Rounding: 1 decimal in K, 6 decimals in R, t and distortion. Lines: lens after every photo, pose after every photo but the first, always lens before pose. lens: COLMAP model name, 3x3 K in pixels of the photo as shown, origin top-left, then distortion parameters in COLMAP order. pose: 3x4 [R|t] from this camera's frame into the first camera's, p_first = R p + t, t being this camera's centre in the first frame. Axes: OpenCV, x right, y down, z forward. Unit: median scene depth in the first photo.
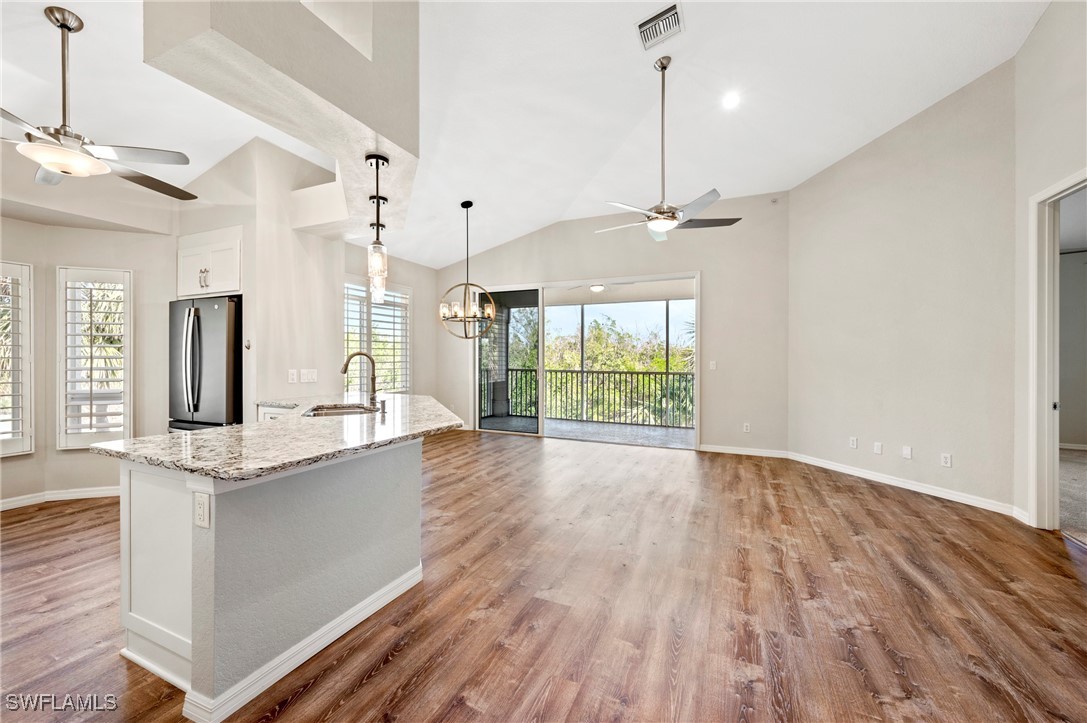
lens RADIAL K [[435.9, 0, 543.6], [0, 435.9, 359.1], [0, 0, 1]] dist [0.000613, -0.000072]
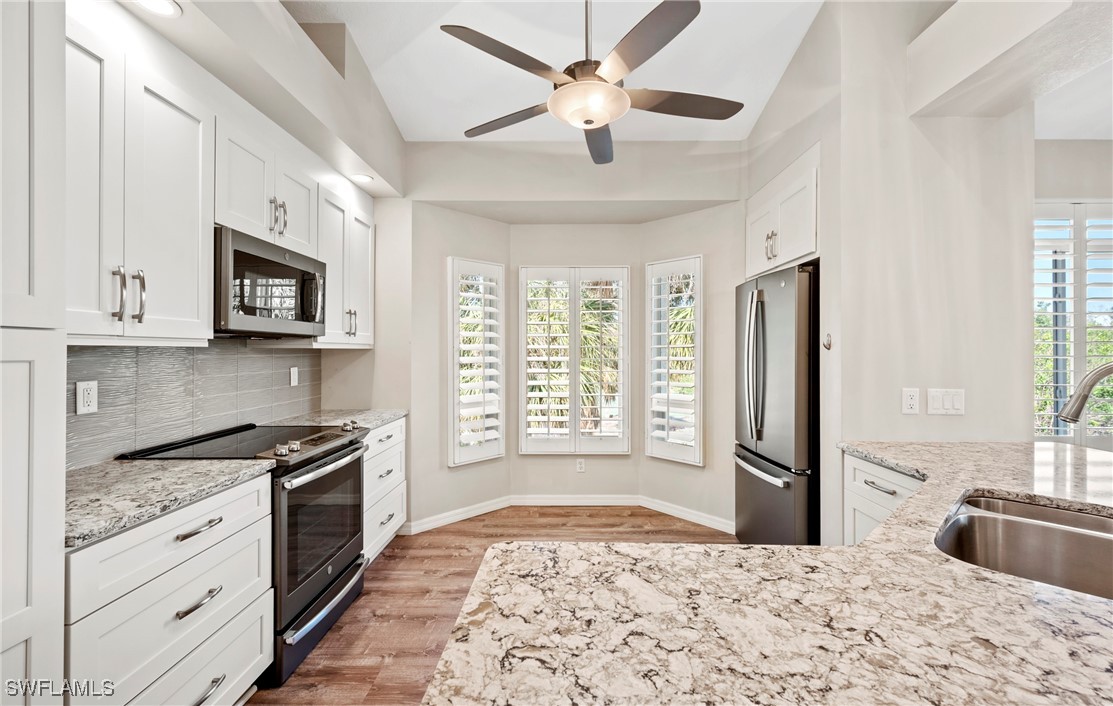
lens RADIAL K [[476.5, 0, 557.8], [0, 476.5, 349.9], [0, 0, 1]] dist [0.000901, 0.000157]
pose [[0.401156, -0.002913, -0.916005, -0.430370], [-0.003643, 0.999982, -0.004775, -0.032968], [0.916002, 0.005253, 0.401139, 0.743377]]
